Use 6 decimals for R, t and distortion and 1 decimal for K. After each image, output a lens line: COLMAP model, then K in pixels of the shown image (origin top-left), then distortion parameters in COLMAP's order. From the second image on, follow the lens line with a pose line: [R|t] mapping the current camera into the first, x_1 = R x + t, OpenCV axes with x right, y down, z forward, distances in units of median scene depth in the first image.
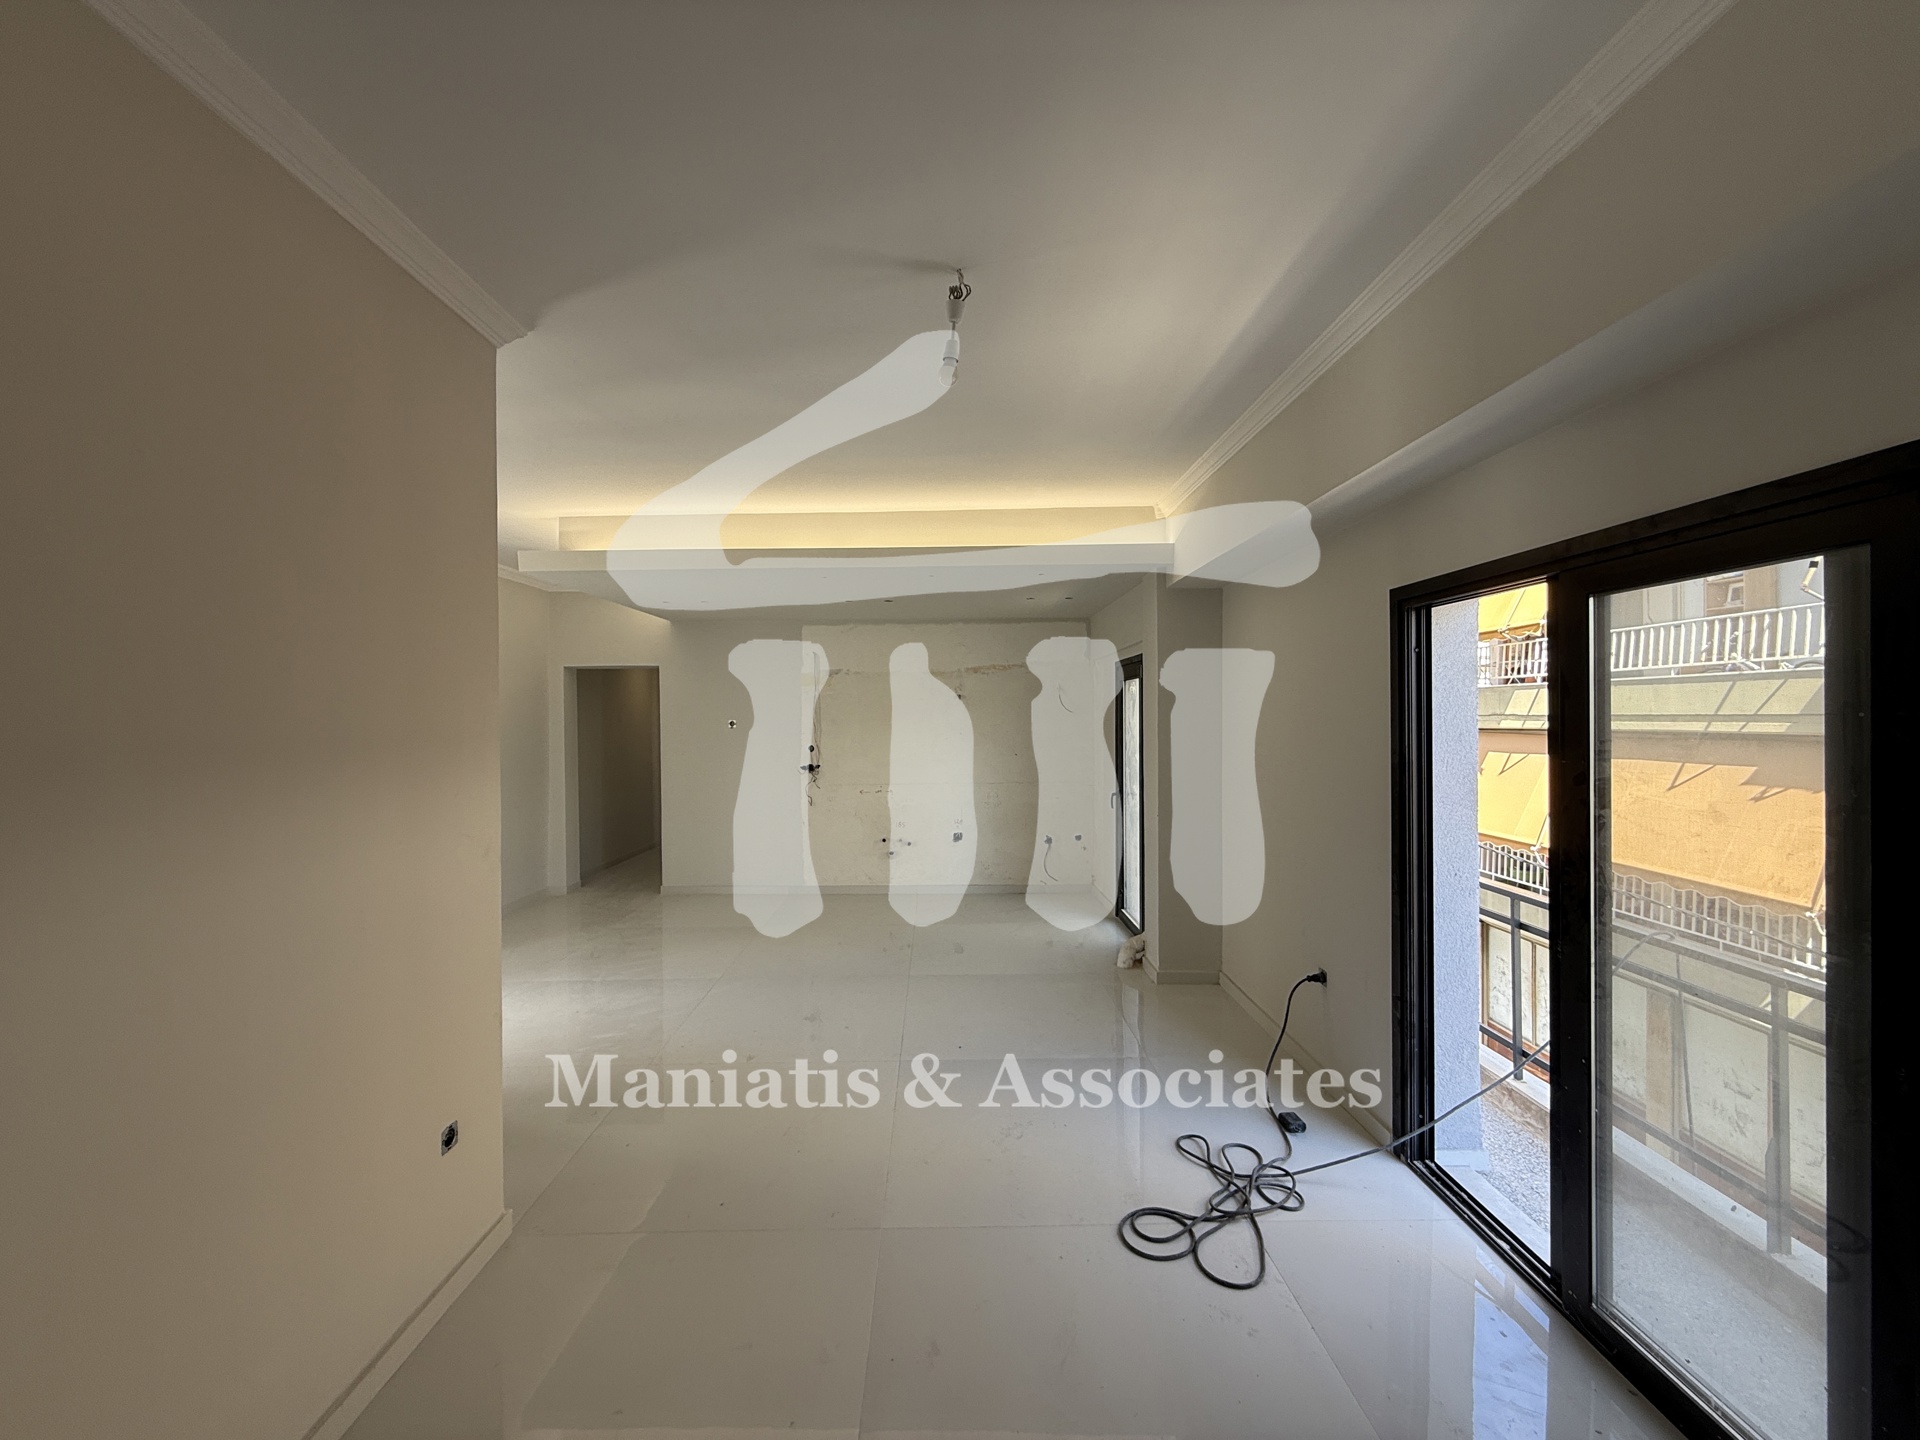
lens RADIAL K [[762.9, 0, 954.3], [0, 762.9, 720.5], [0, 0, 1]] dist [0.000189, 0.000429]
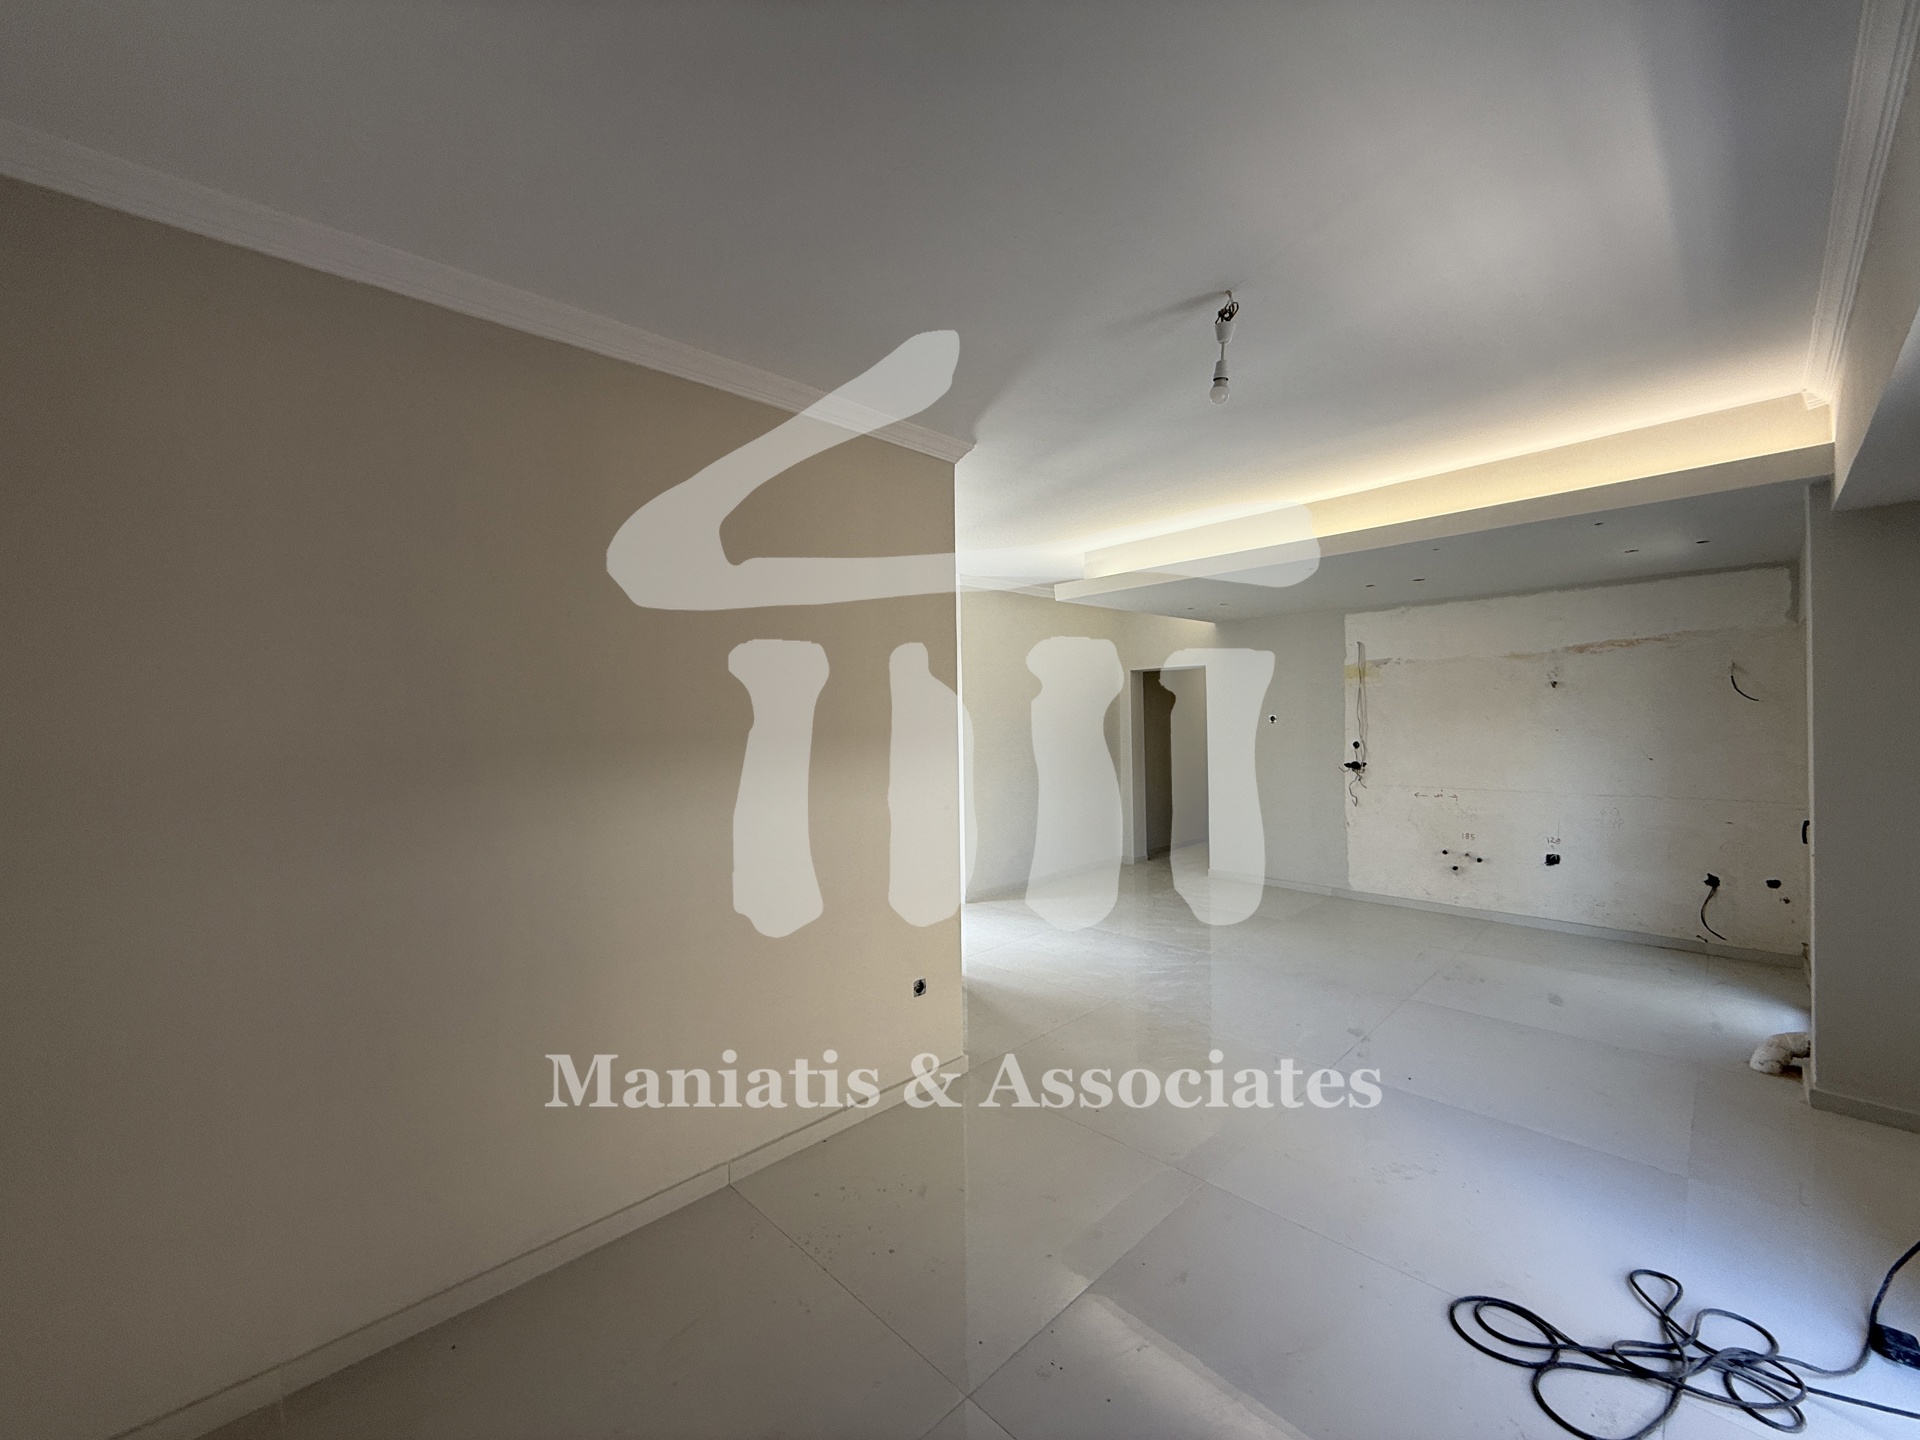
lens RADIAL K [[764.3, 0, 954.0], [0, 764.3, 720.5], [0, 0, 1]] dist [-0.000672, 0.000370]
pose [[0.683125, -0.001188, -0.730300, 0.239583], [0.006887, 0.999965, 0.004816, -0.001587], [0.730269, -0.008320, 0.683109, -0.002905]]
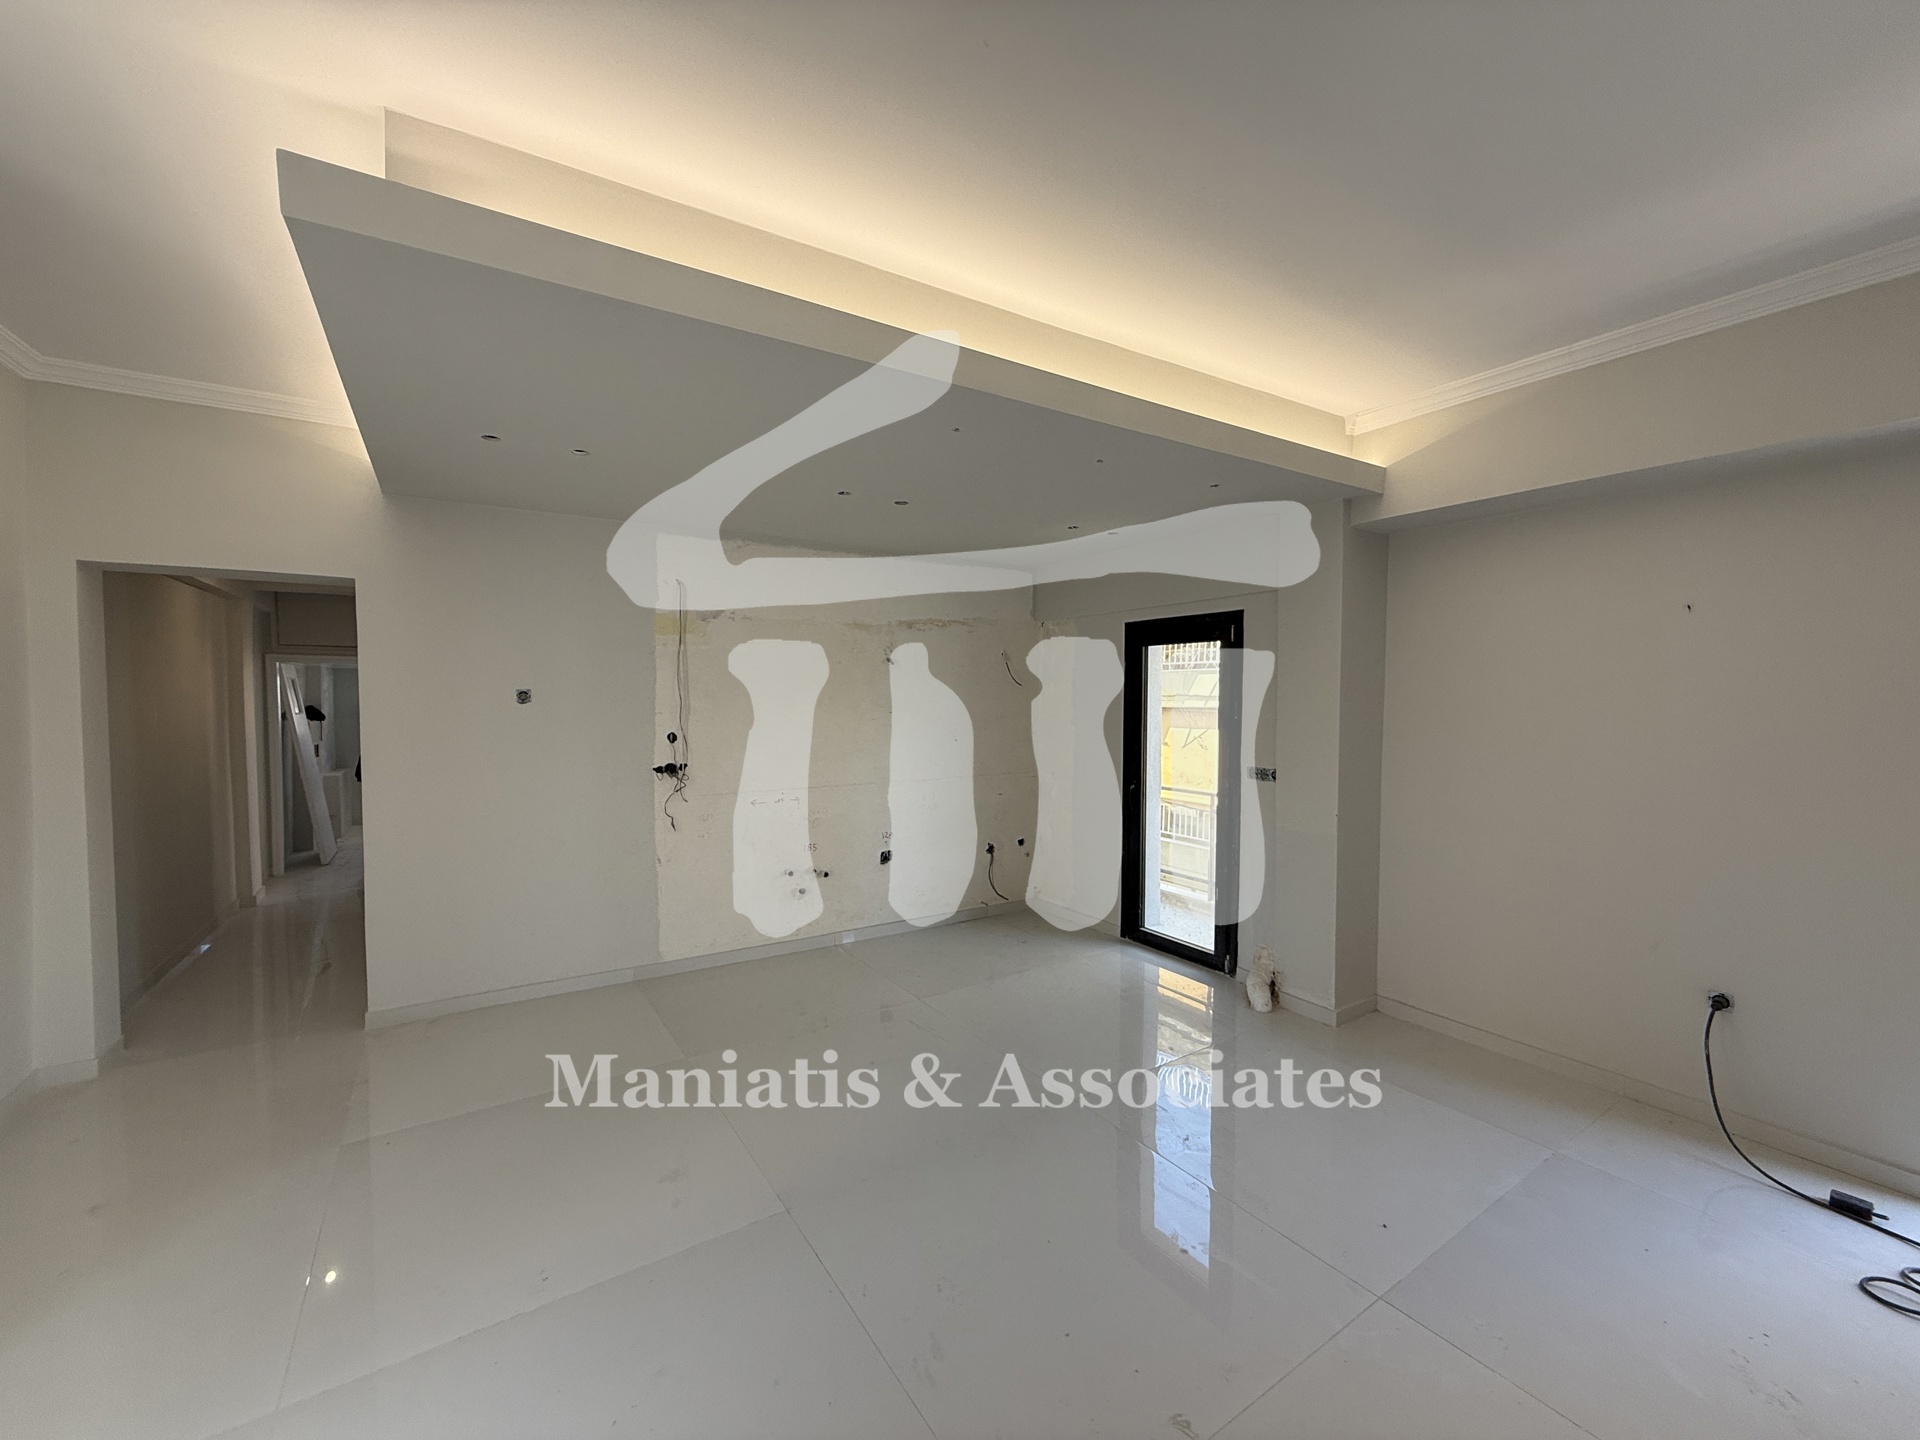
lens RADIAL K [[762.5, 0, 956.8], [0, 762.5, 720.0], [0, 0, 1]] dist [-0.001501, 0.000306]
pose [[0.844644, -0.007415, 0.535277, -0.479557], [-0.006494, 0.999689, 0.024095, 0.009794], [-0.535289, -0.023828, 0.844333, 0.541277]]
